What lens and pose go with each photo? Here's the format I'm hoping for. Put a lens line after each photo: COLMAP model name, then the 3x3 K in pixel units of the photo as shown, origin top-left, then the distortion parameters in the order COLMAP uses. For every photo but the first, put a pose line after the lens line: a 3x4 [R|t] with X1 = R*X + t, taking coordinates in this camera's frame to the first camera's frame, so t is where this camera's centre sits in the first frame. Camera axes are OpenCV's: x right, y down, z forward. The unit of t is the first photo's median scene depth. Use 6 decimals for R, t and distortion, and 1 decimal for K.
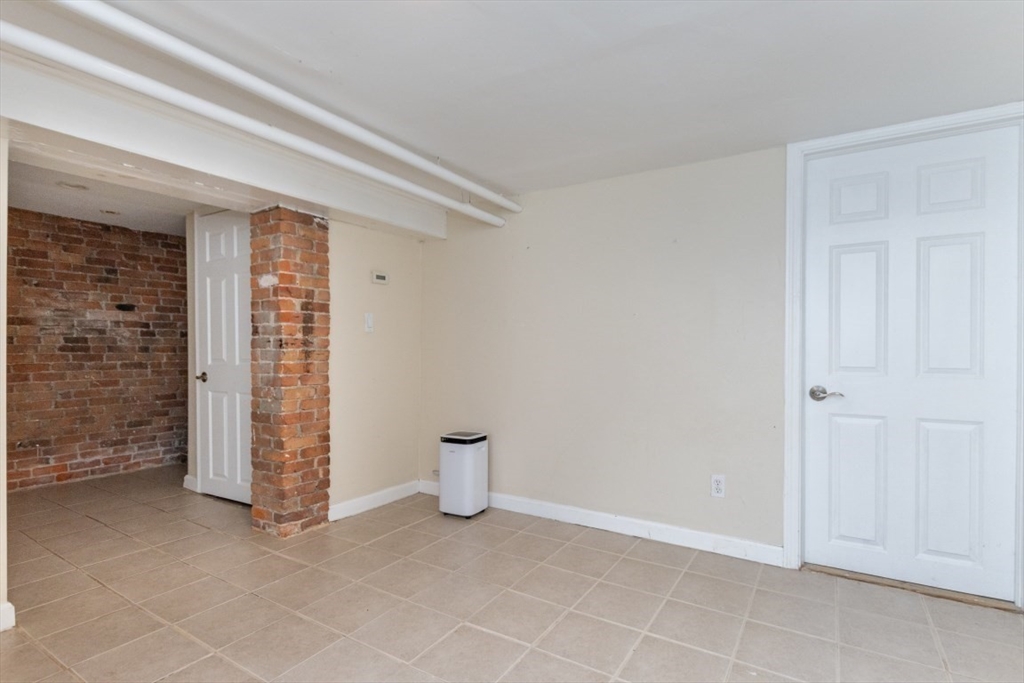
lens RADIAL K [[510.5, 0, 517.7], [0, 510.5, 353.4], [0, 0, 1]] dist [0.000303, 0.000072]
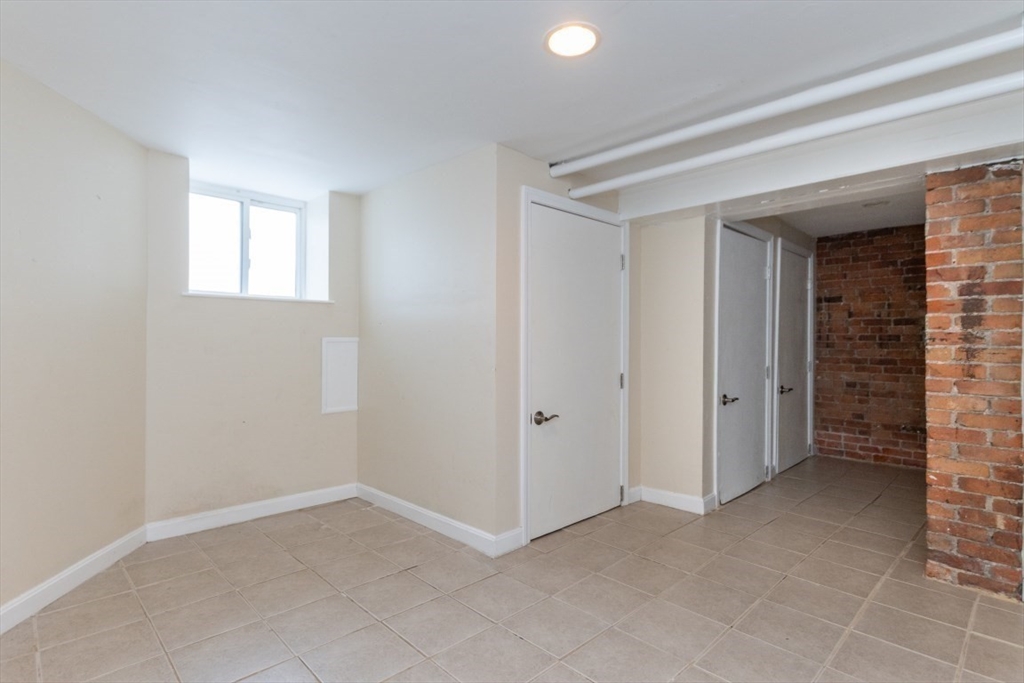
lens RADIAL K [[521.7, 0, 512.0], [0, 521.7, 341.5], [0, 0, 1]] dist [0.000630, 0.000151]
pose [[-0.256254, -0.002787, -0.966605, 0.507514], [-0.020479, 0.999787, 0.002546, -0.003665], [0.966392, 0.020447, -0.256257, 0.547306]]
